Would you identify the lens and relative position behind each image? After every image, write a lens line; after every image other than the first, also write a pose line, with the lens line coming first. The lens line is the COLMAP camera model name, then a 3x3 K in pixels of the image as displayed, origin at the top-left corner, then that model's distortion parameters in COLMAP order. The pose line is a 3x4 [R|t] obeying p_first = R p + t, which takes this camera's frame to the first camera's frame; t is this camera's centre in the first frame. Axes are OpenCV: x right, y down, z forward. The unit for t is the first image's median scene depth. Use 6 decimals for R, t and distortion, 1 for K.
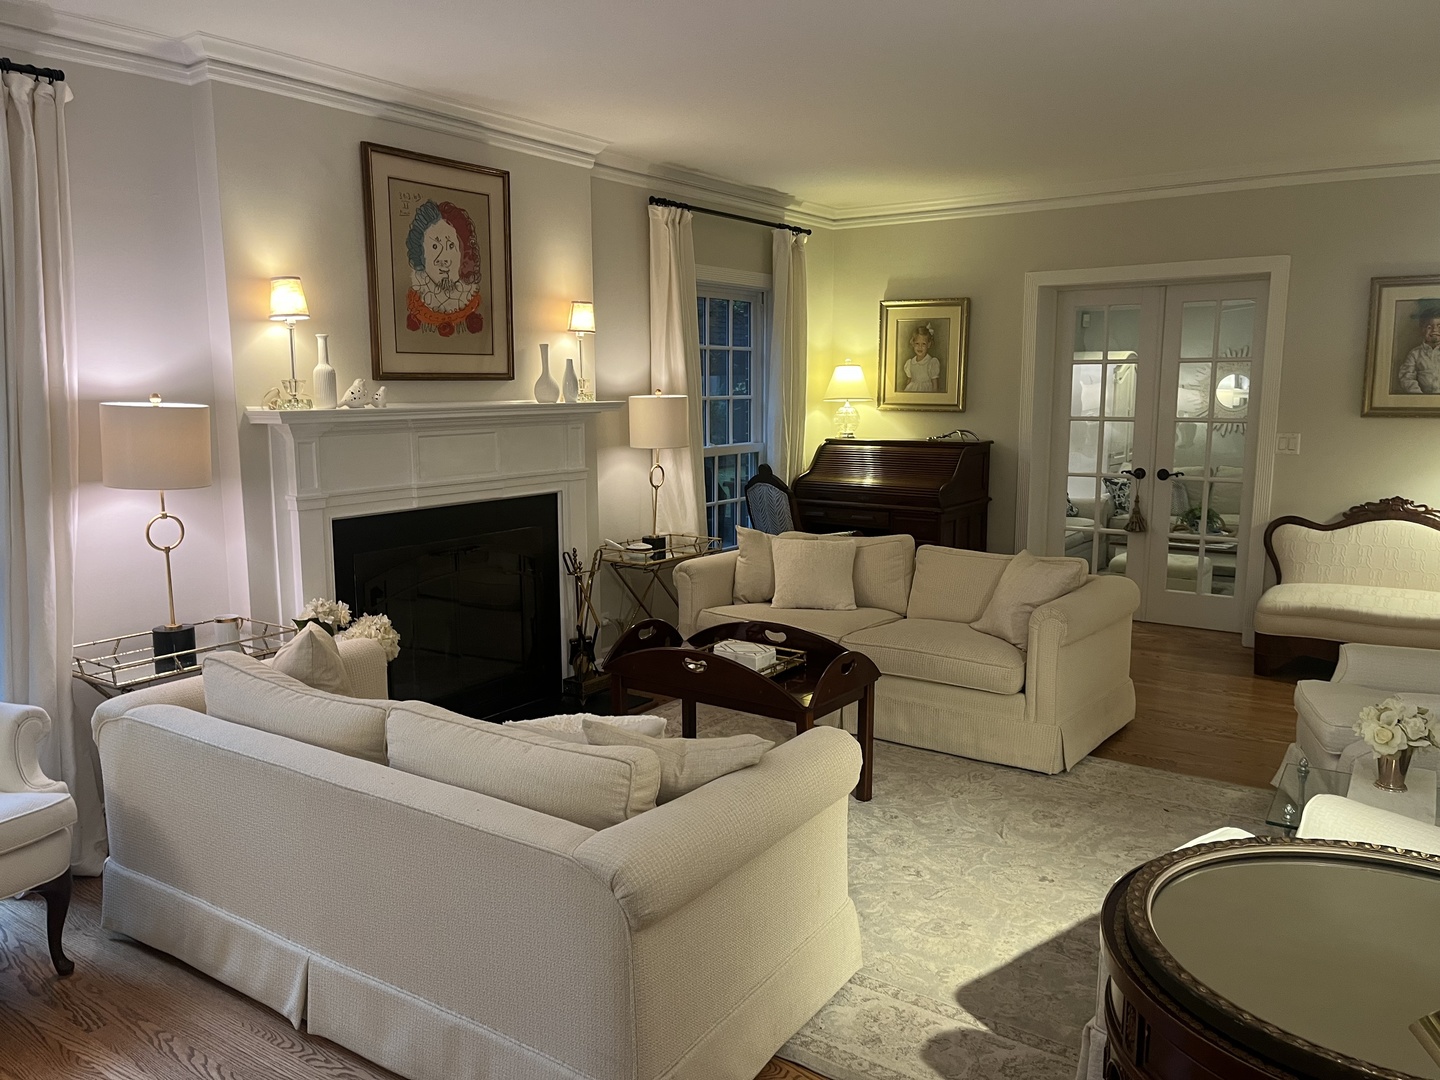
lens RADIAL K [[1086.9, 0, 719.5], [0, 1086.9, 532.9], [0, 0, 1]] dist [0.020266, -0.013979]
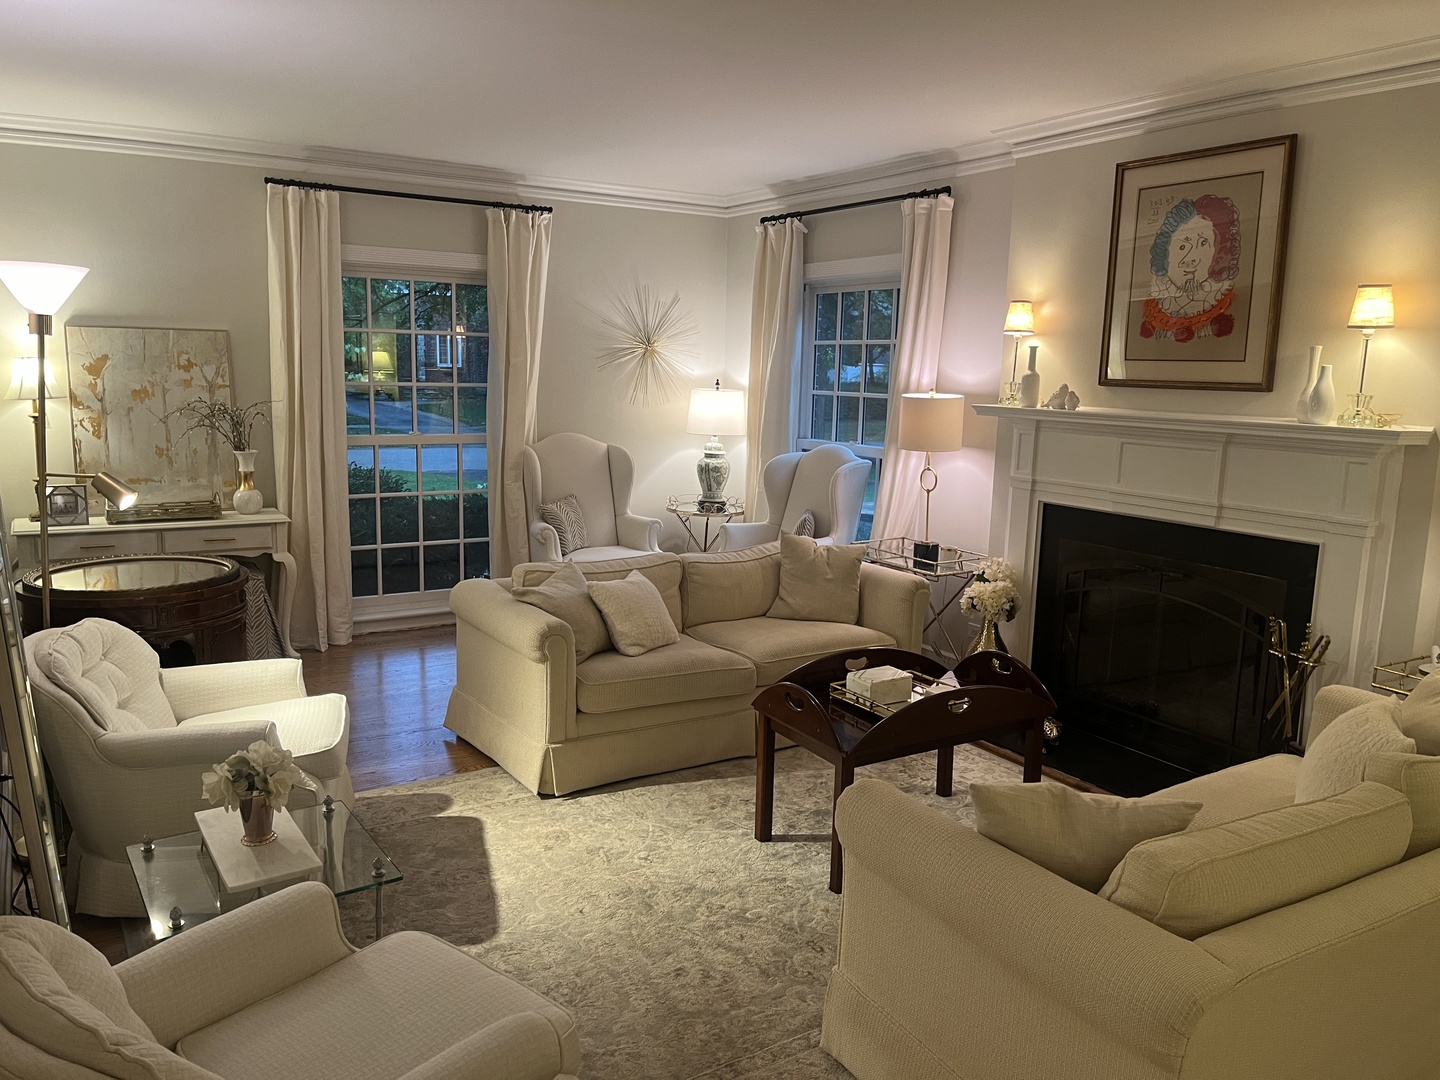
lens RADIAL K [[1086.9, 0, 720.0], [0, 1086.9, 539.6], [0, 0, 1]] dist [0.020266, -0.013979]
pose [[-0.383463, 0.142778, -0.912453, 0.789478], [-0.154217, 0.964207, 0.215687, -0.159296], [0.910589, 0.223424, -0.347719, 1.012974]]
